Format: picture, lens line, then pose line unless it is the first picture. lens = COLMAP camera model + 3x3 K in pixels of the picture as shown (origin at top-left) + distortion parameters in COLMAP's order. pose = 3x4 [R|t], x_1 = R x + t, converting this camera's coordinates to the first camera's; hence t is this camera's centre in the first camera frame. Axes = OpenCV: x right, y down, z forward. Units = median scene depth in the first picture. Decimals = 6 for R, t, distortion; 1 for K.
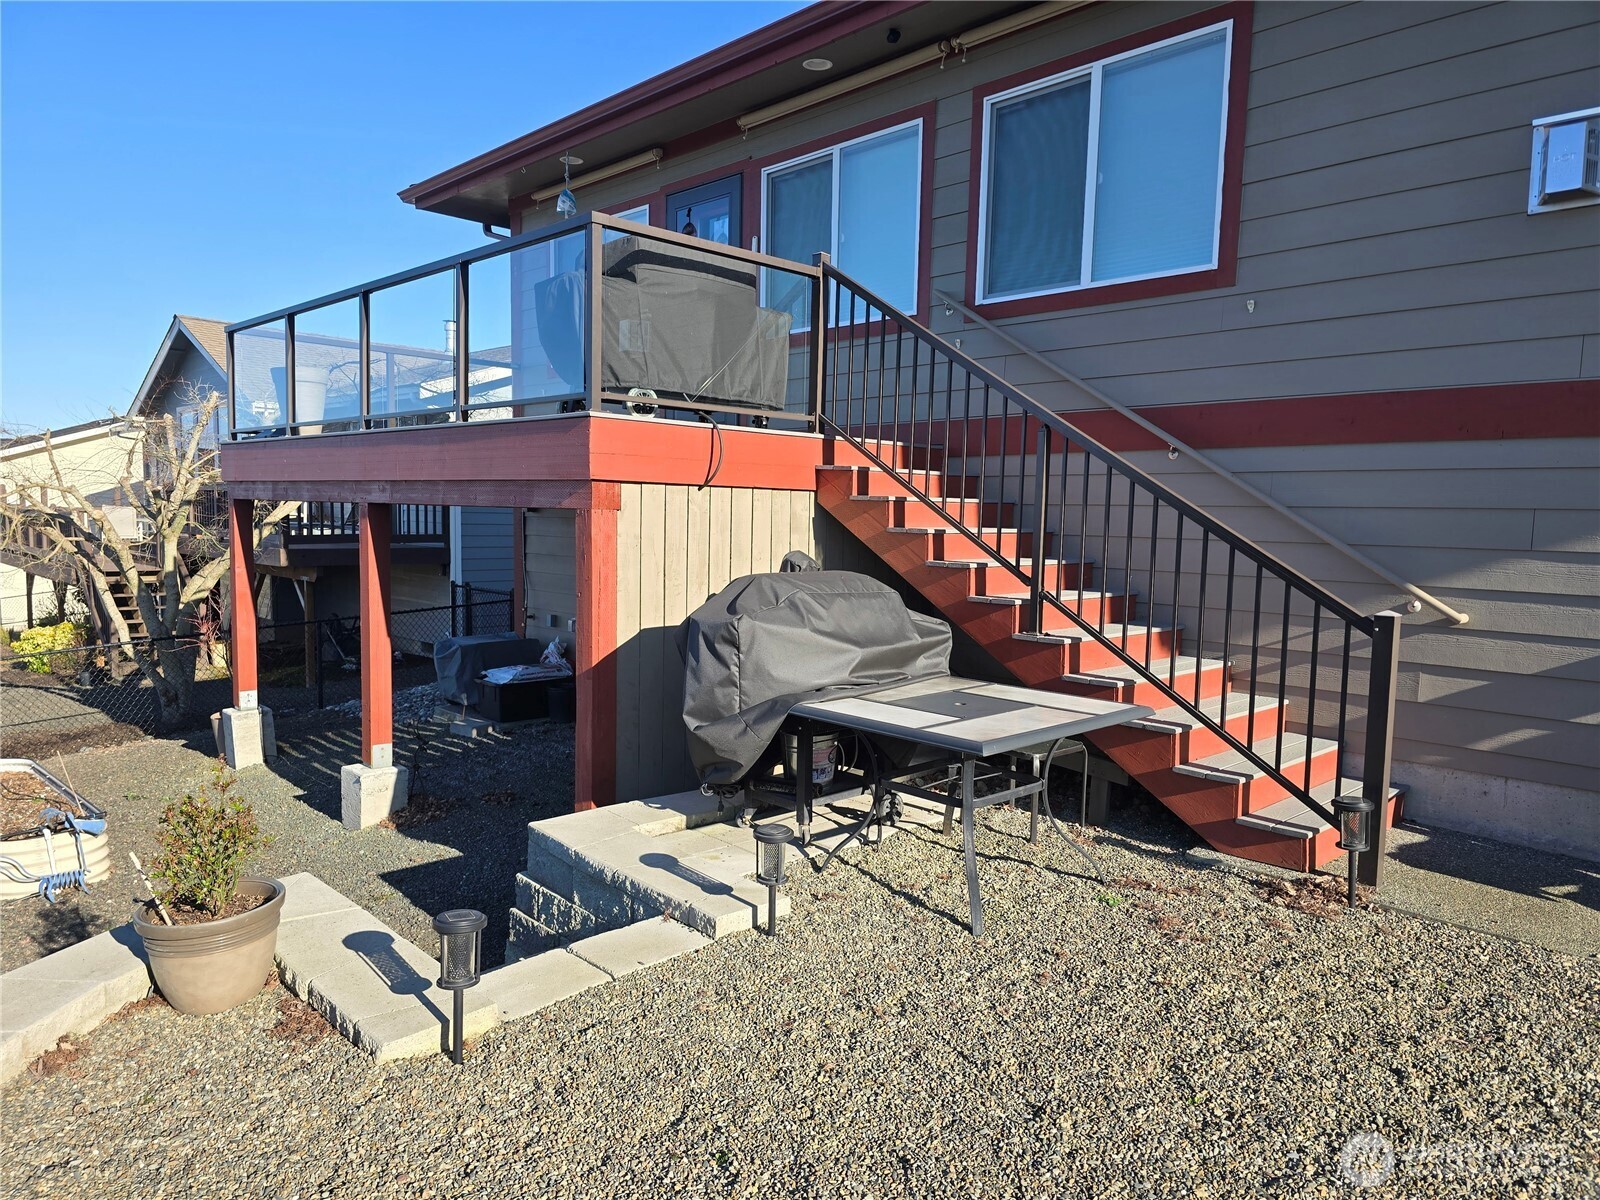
lens RADIAL K [[1058.2, 0, 800.1], [0, 1058.2, 598.7], [0, 0, 1]] dist [0.072255, -0.050113]
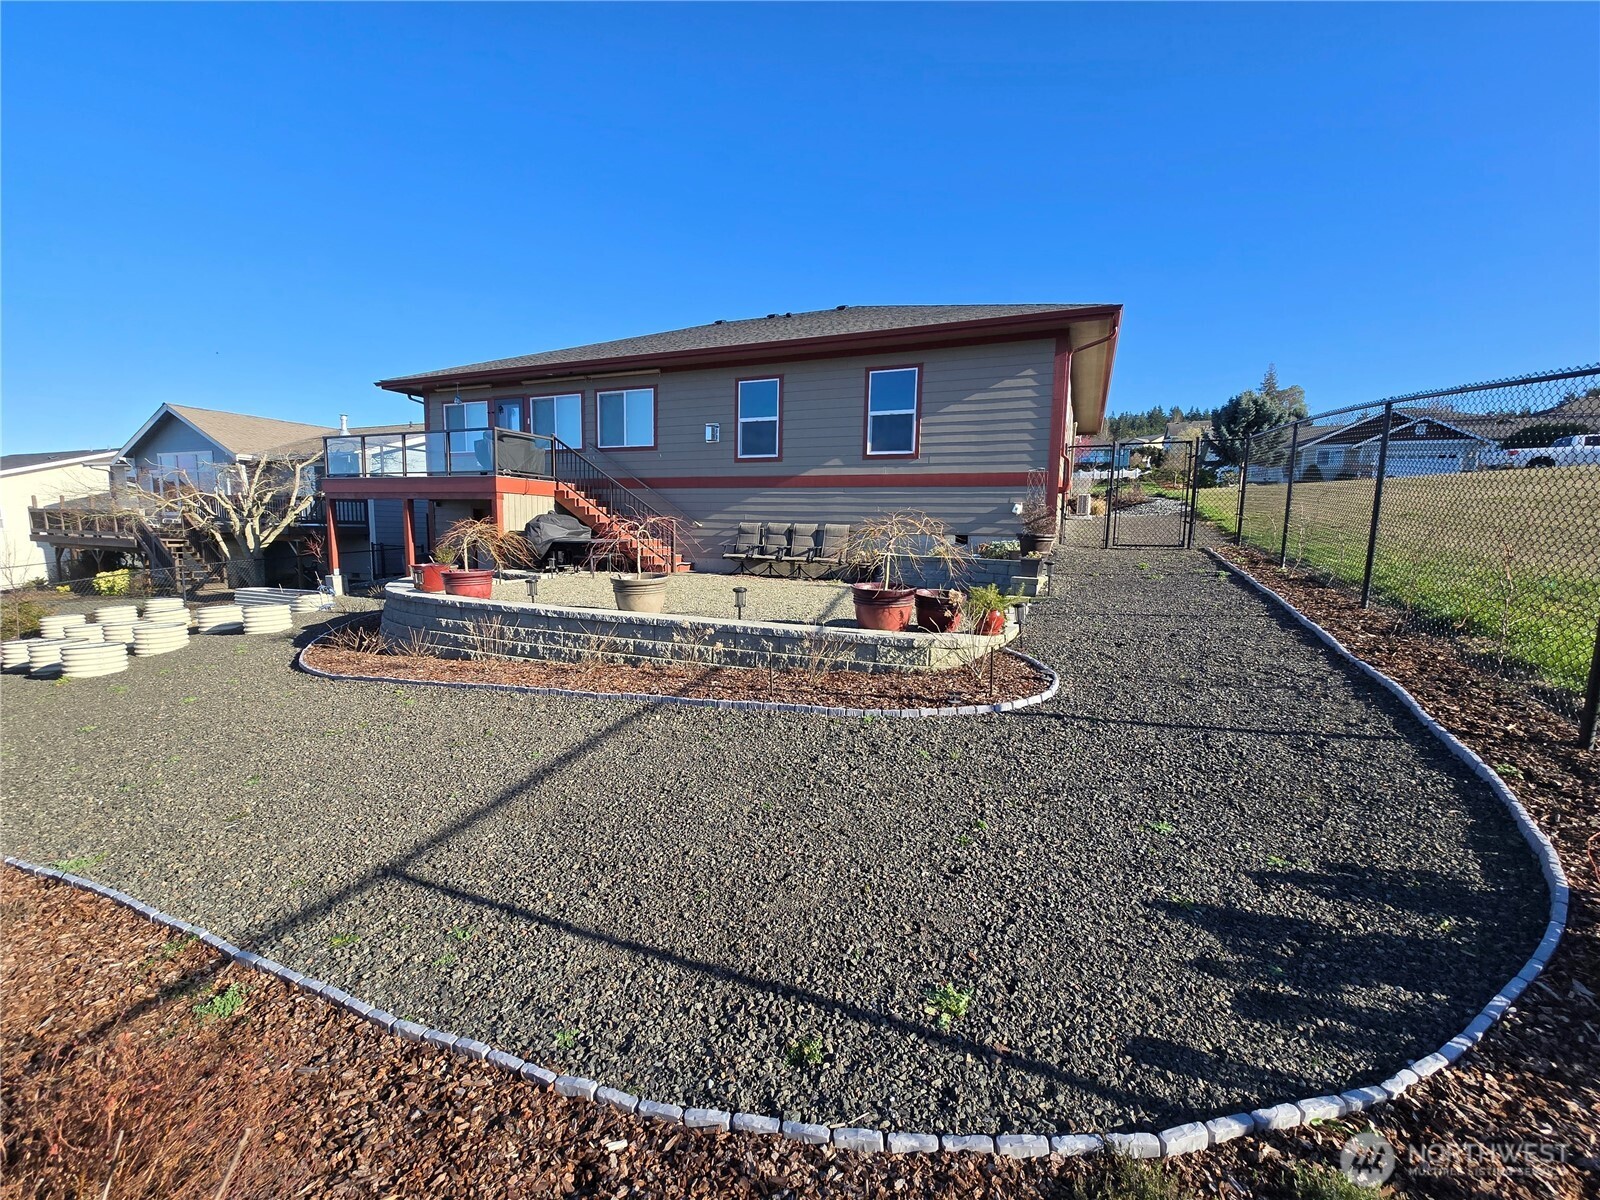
lens RADIAL K [[653.4, 0, 803.1], [0, 653.4, 600.3], [0, 0, 1]] dist [-0.000172, -0.000423]
pose [[0.920438, -0.041589, 0.388669, -0.097822], [0.030806, 0.998949, 0.033937, 0.234769], [-0.389672, -0.019264, 0.920752, -1.641954]]
